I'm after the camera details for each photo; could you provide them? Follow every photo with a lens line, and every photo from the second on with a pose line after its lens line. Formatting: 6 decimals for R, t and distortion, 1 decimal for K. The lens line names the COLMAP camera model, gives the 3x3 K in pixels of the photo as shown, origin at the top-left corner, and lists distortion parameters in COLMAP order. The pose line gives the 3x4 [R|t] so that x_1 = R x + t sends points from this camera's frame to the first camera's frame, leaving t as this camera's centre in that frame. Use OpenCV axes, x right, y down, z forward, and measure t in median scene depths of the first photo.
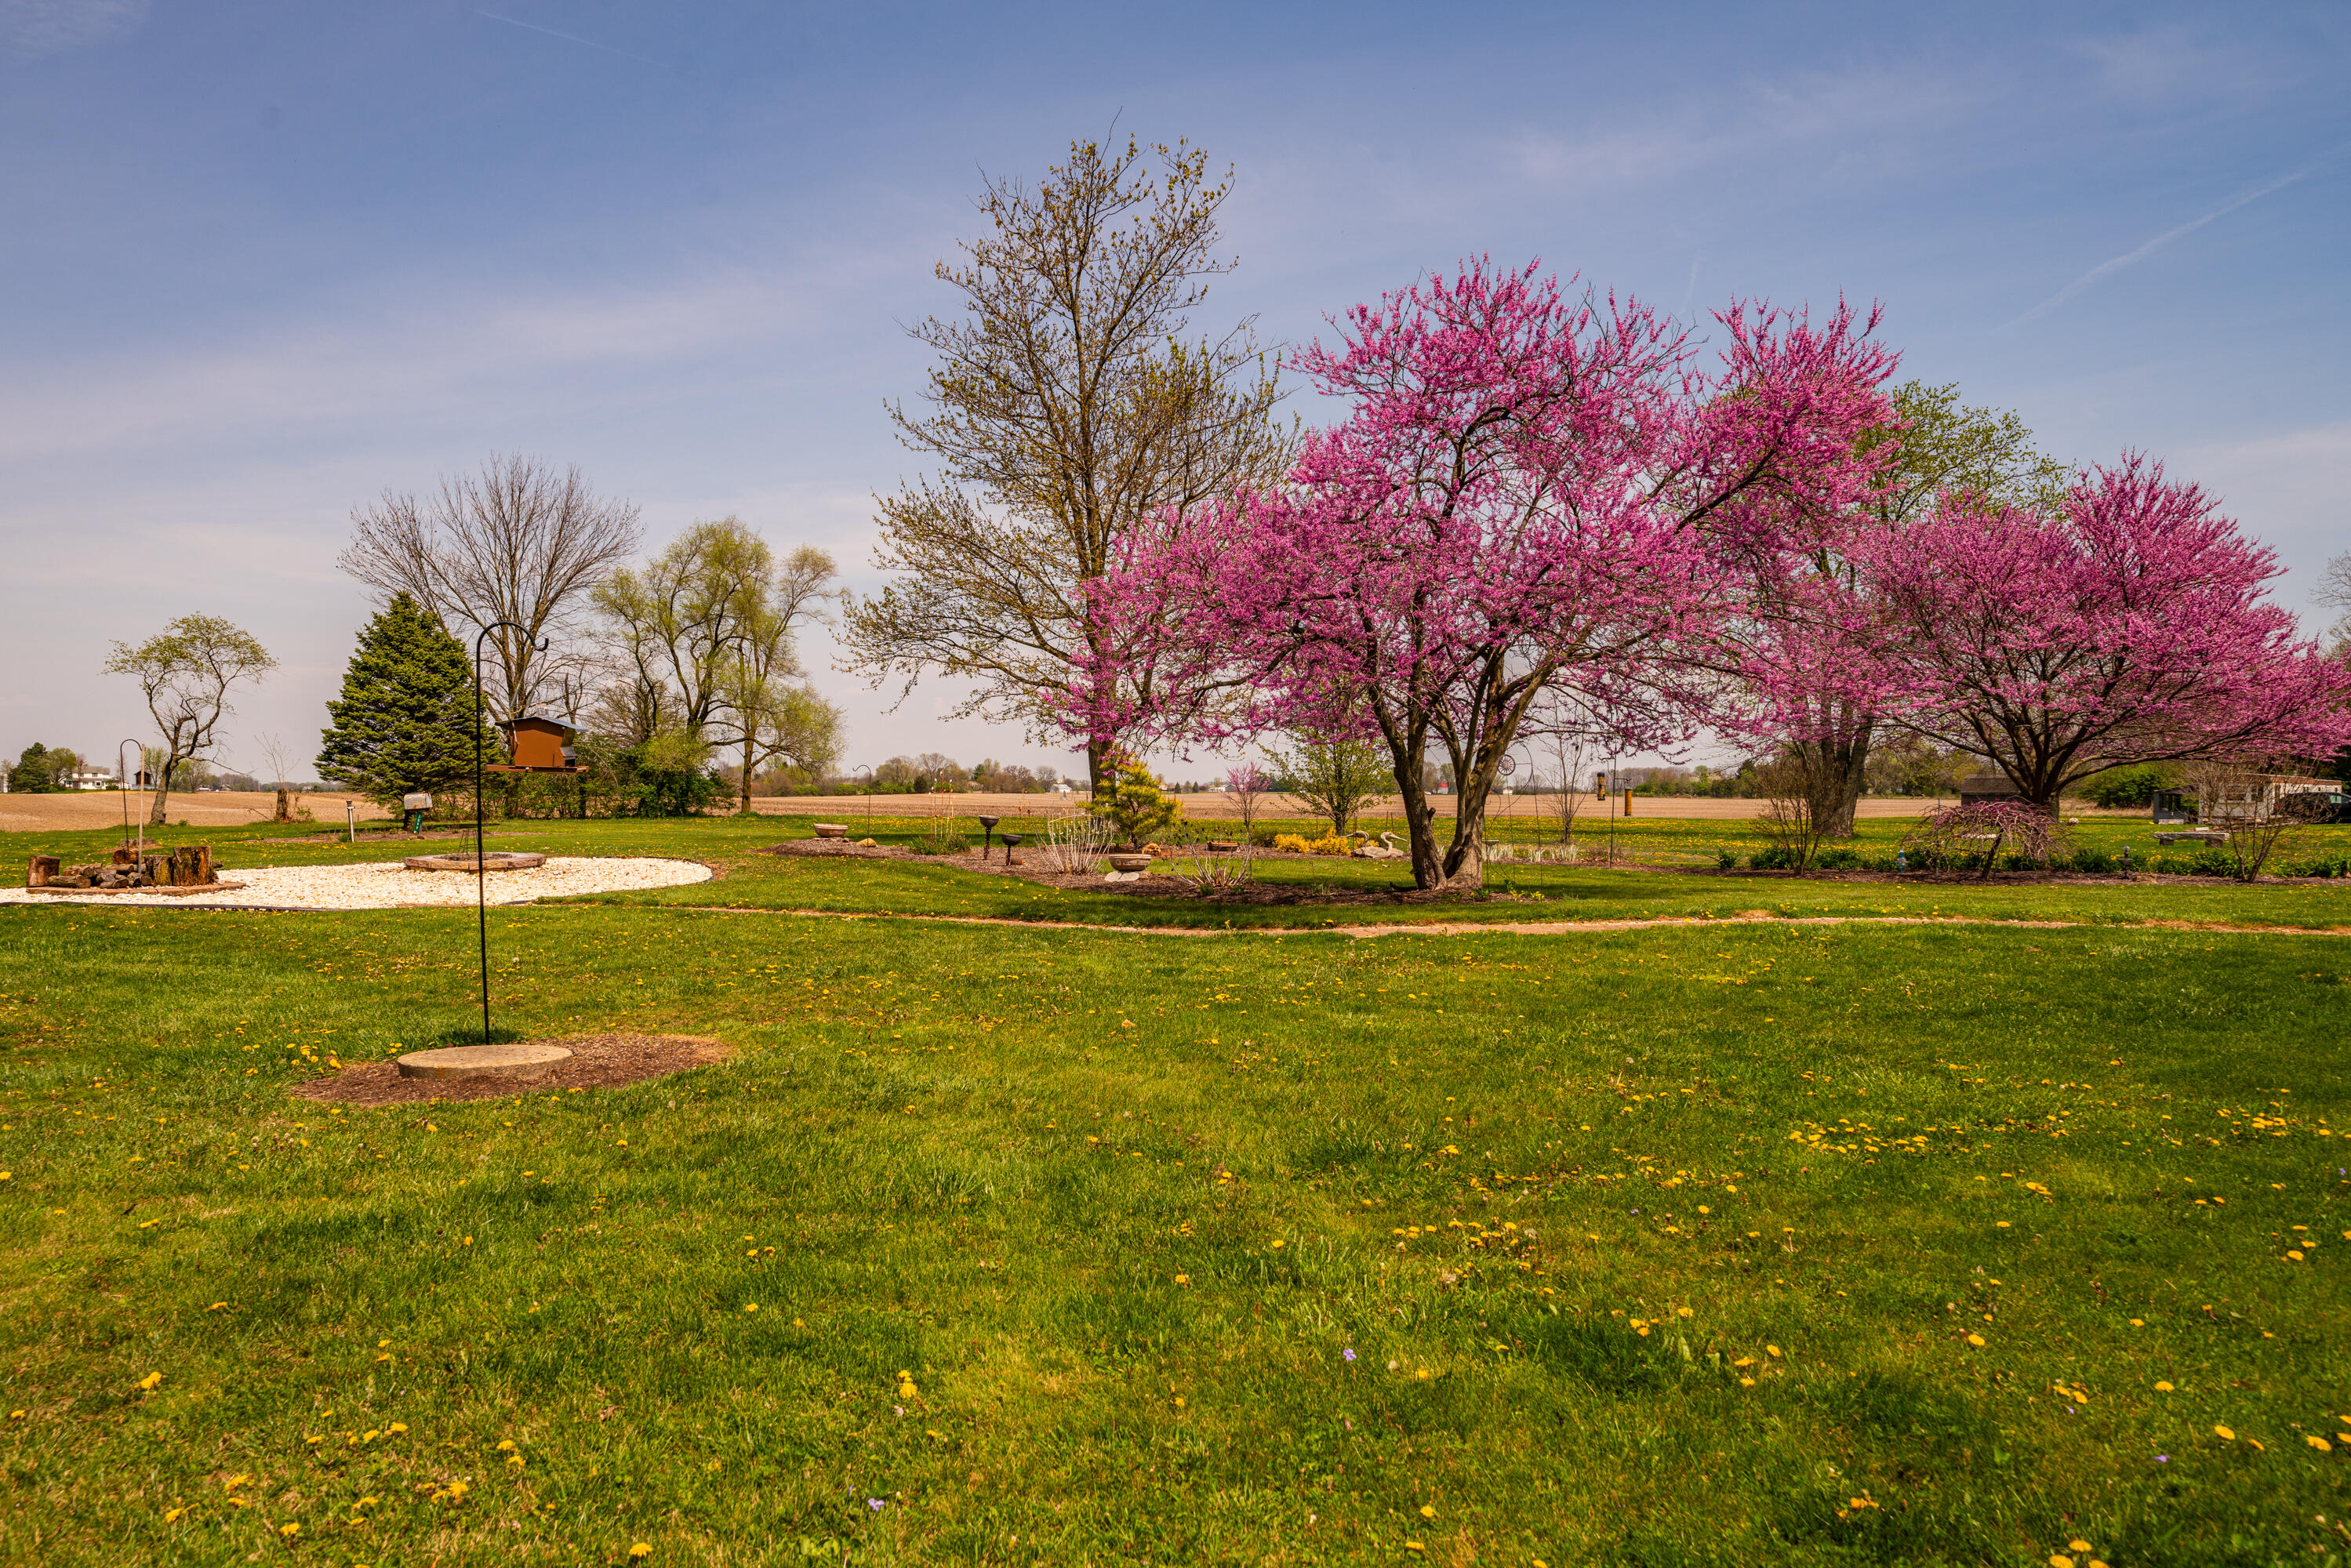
lens RADIAL K [[1550.5, 0, 1175.5], [0, 1550.5, 784.0], [0, 0, 1]] dist [0.004280, 0.002212]
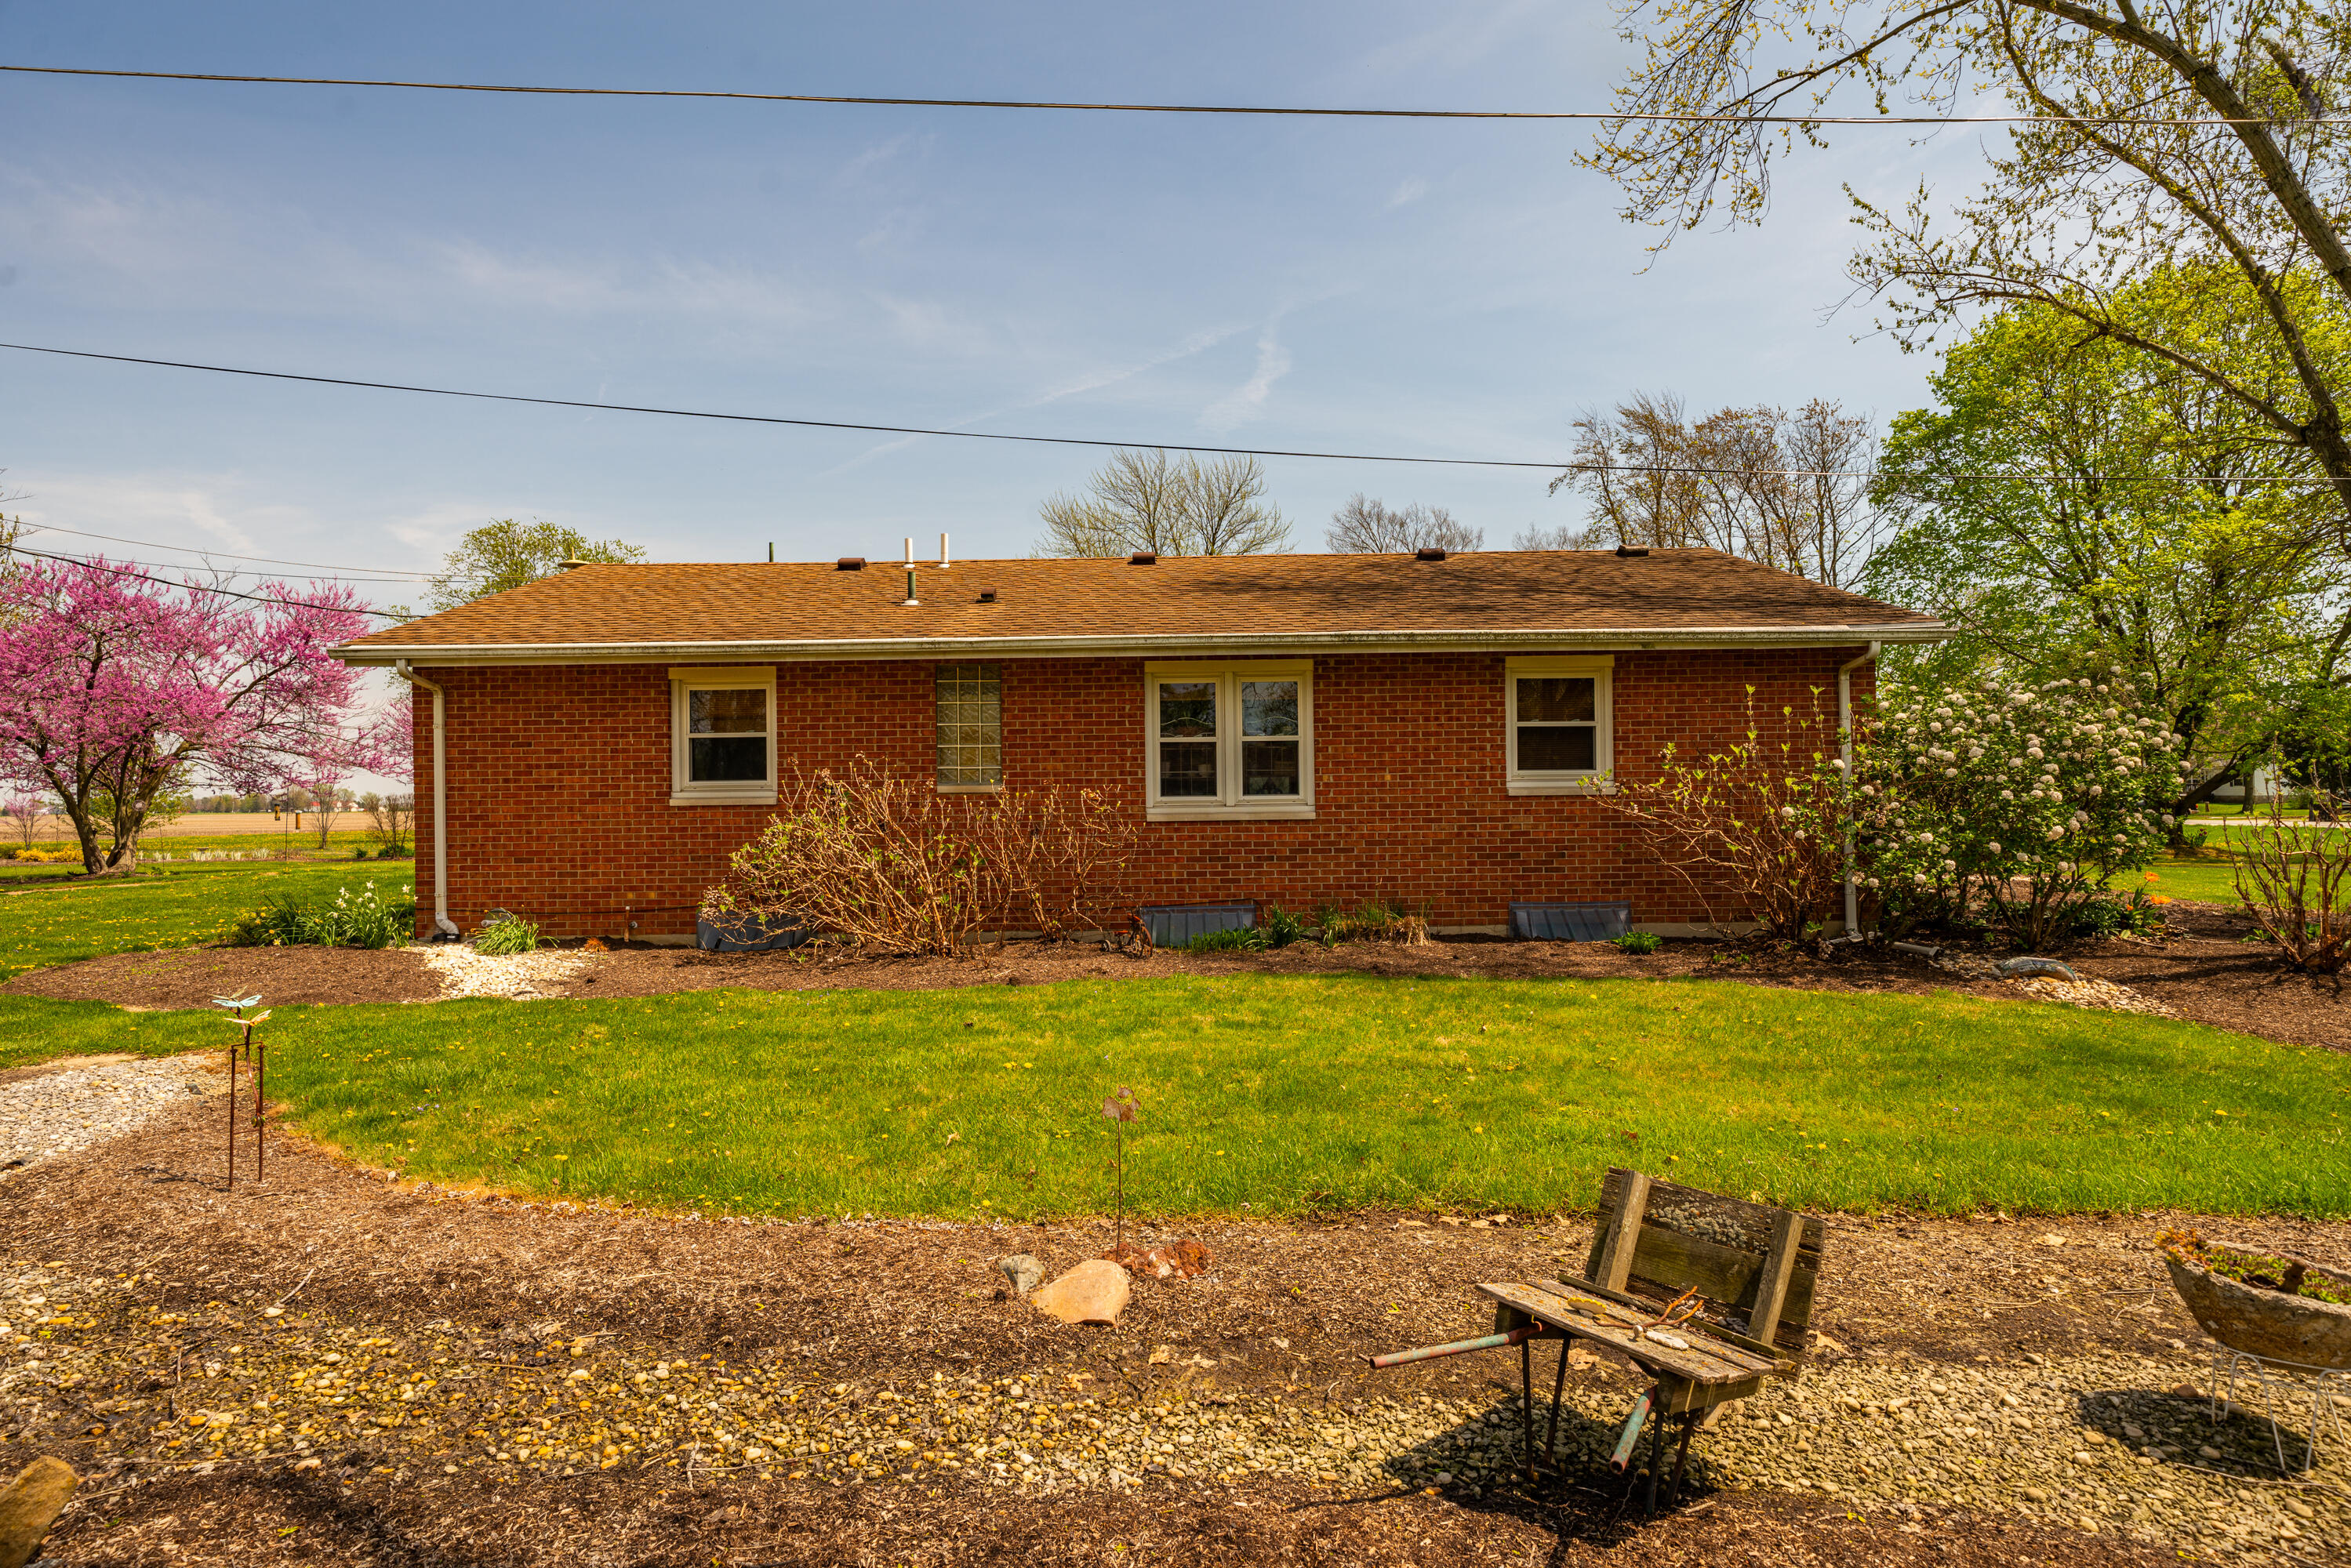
lens RADIAL K [[1290.6, 0, 1175.5], [0, 1290.6, 784.0], [0, 0, 1]] dist [0.001947, 0.000540]
pose [[0.726487, -0.008505, 0.687128, 0.045038], [0.013411, 0.999908, -0.001803, -0.016096], [-0.687050, 0.010525, 0.726534, -0.920402]]
